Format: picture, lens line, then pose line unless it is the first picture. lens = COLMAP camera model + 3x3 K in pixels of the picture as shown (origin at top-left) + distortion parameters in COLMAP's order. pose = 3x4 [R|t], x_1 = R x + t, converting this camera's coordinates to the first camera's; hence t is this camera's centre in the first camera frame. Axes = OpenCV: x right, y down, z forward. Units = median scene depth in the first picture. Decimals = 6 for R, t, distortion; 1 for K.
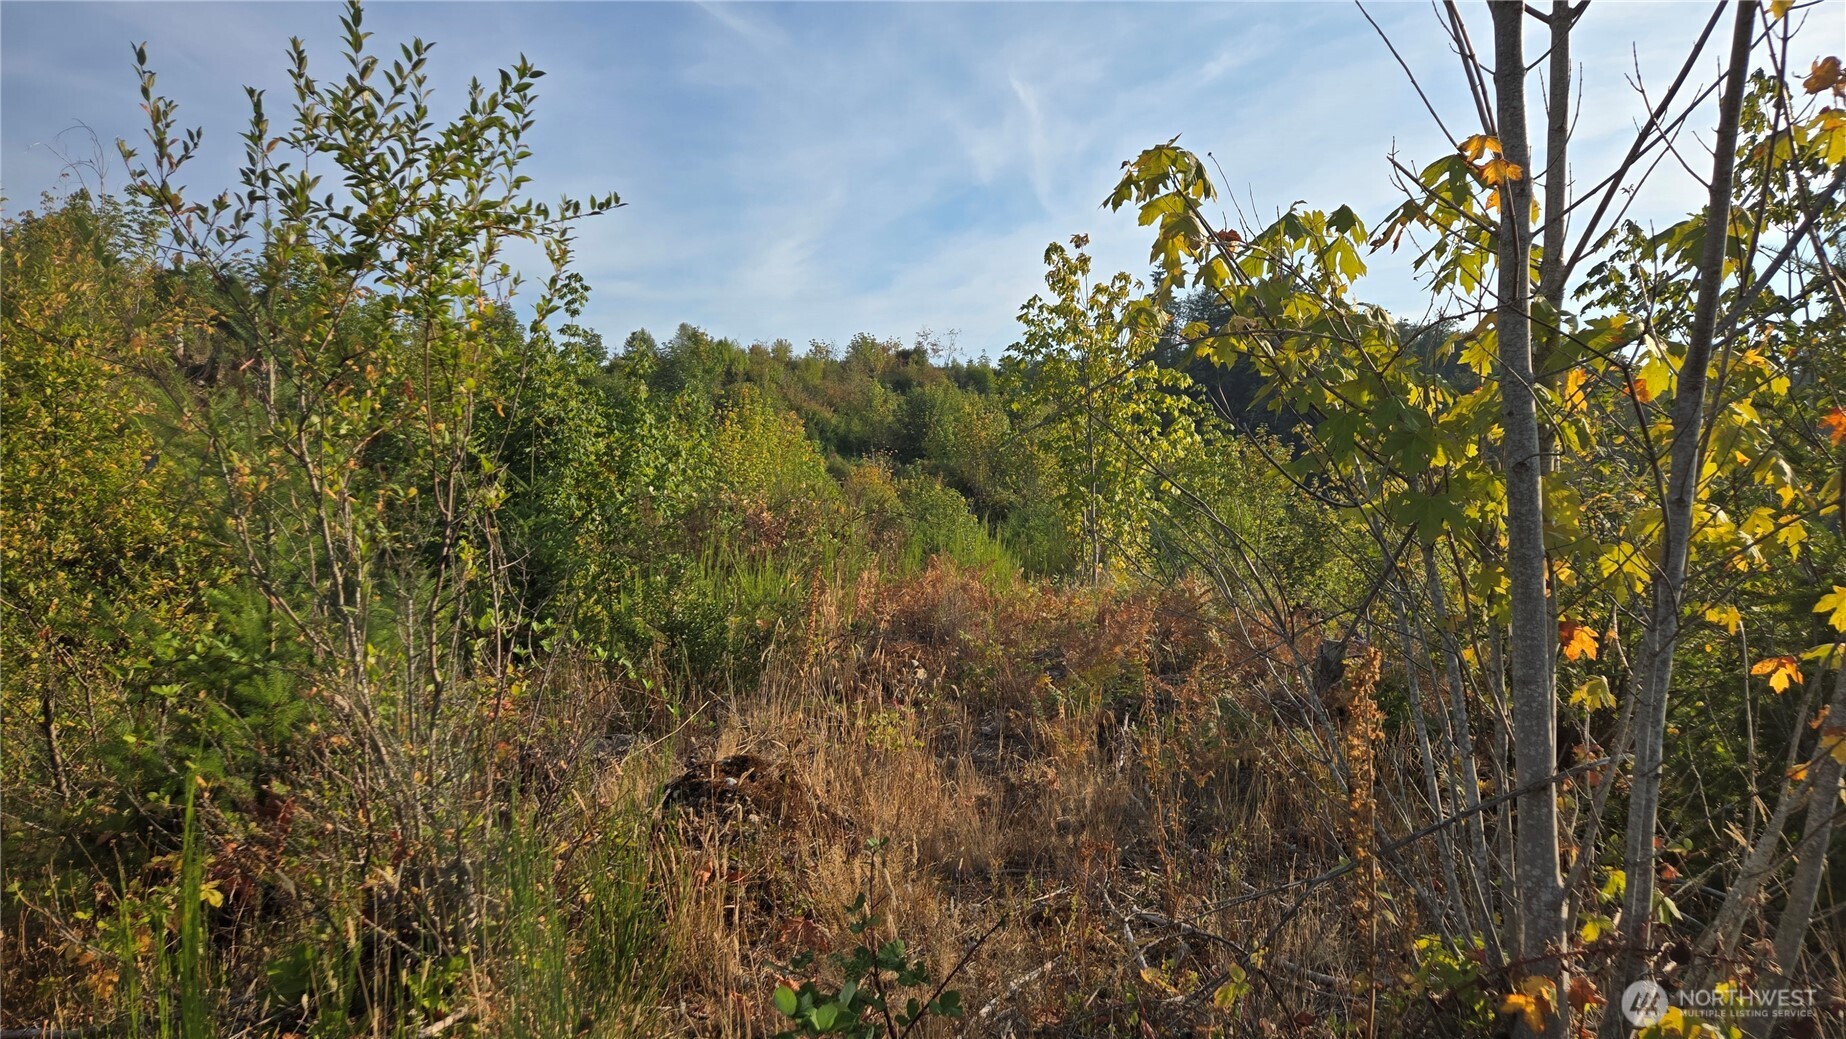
lens RADIAL K [[1242.0, 0, 923.0], [0, 1242.0, 519.5], [0, 0, 1]] dist [0.088352, -0.081624]
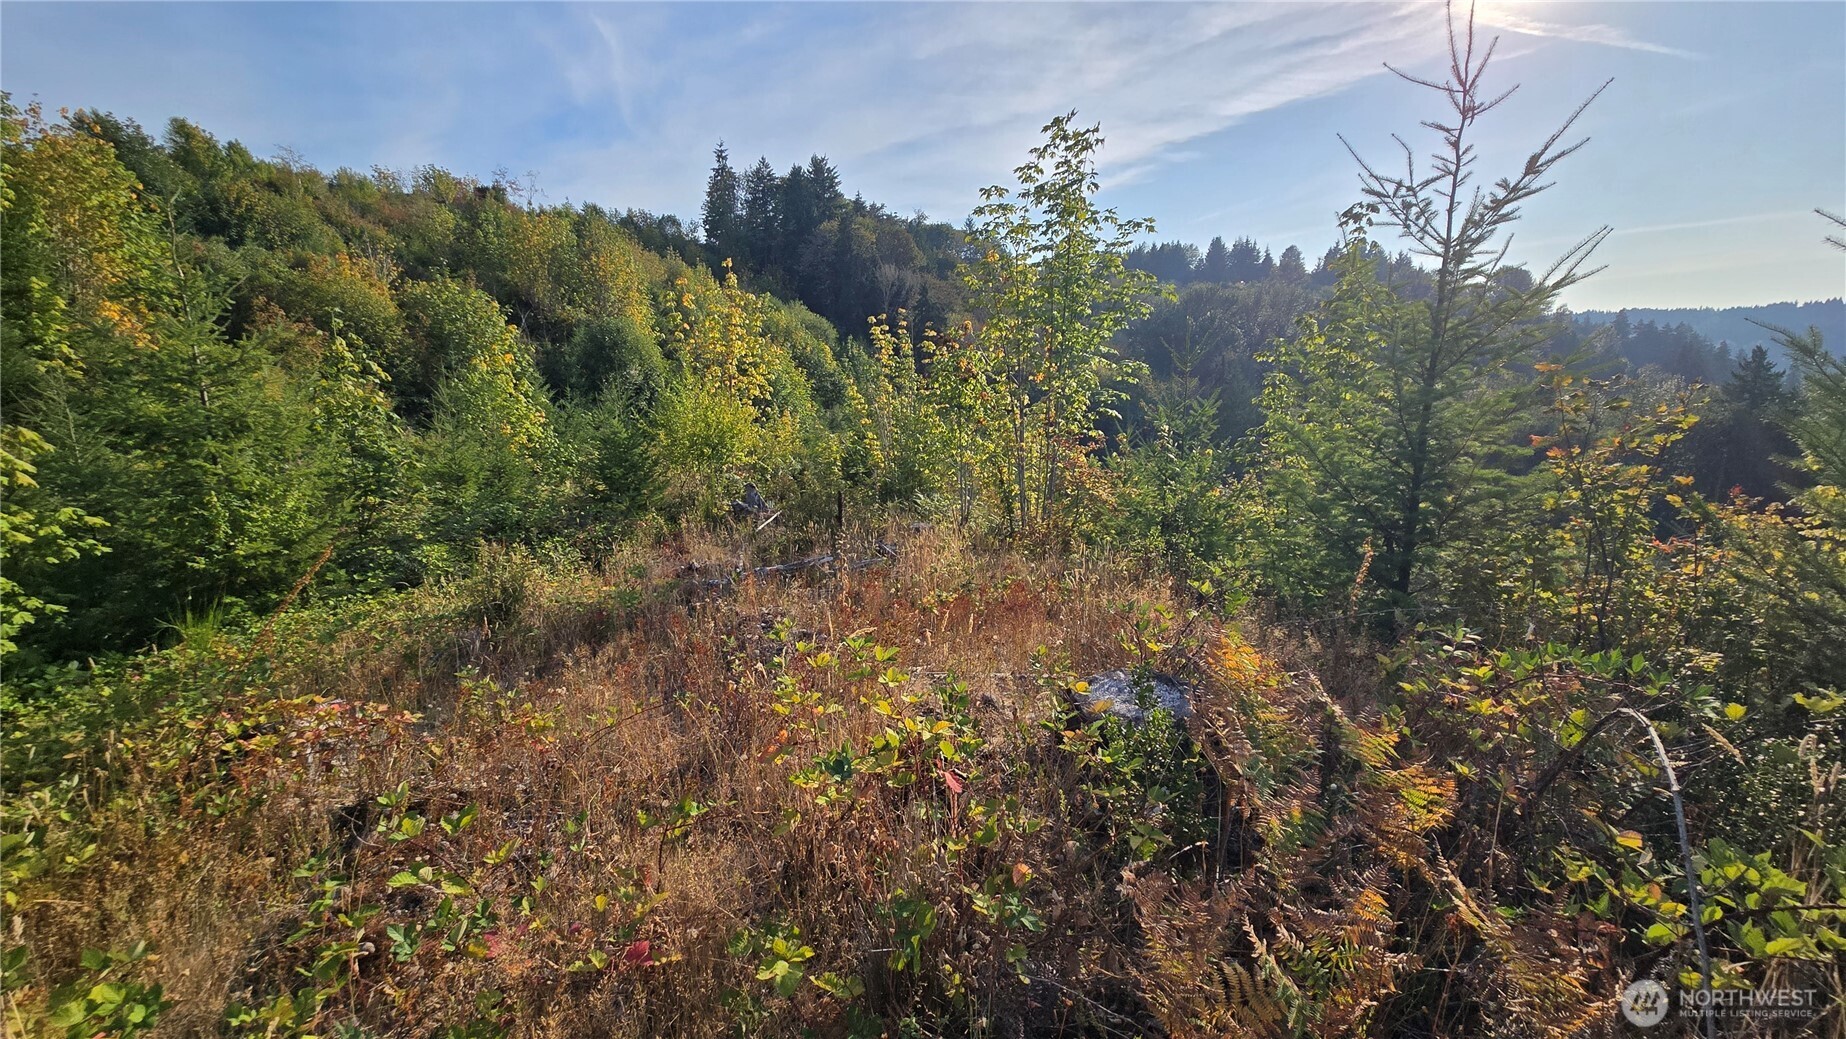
lens RADIAL K [[758.3, 0, 924.2], [0, 758.3, 509.8], [0, 0, 1]] dist [0.005977, -0.002912]
pose [[0.906867, -0.091021, 0.411470, 0.044622], [0.009438, 0.980538, 0.196102, 0.015448], [-0.421311, -0.173955, 0.890077, 0.253709]]
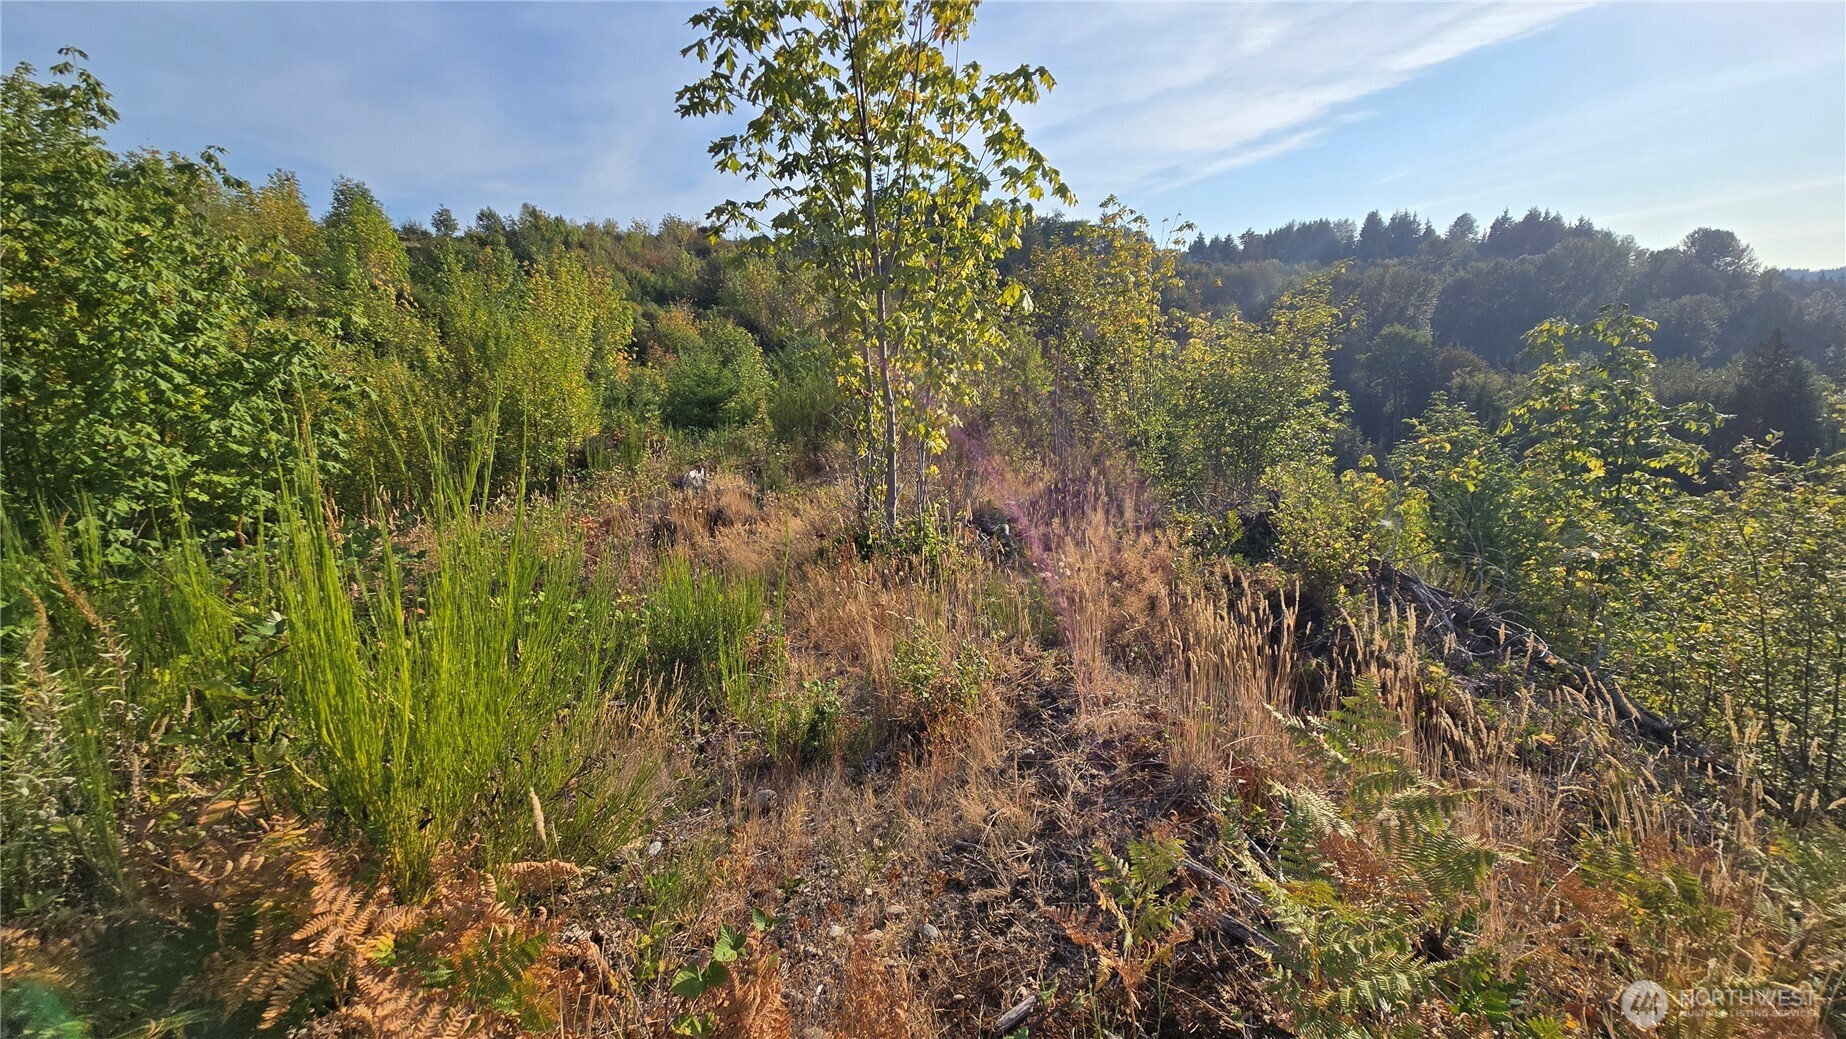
lens RADIAL K [[758.3, 0, 924.2], [0, 758.3, 509.8], [0, 0, 1]] dist [0.005977, -0.002912]
pose [[0.970660, -0.082836, 0.225737, 0.008609], [0.033359, 0.976100, 0.214748, -0.000895], [-0.238131, -0.200917, 0.950224, 0.078253]]
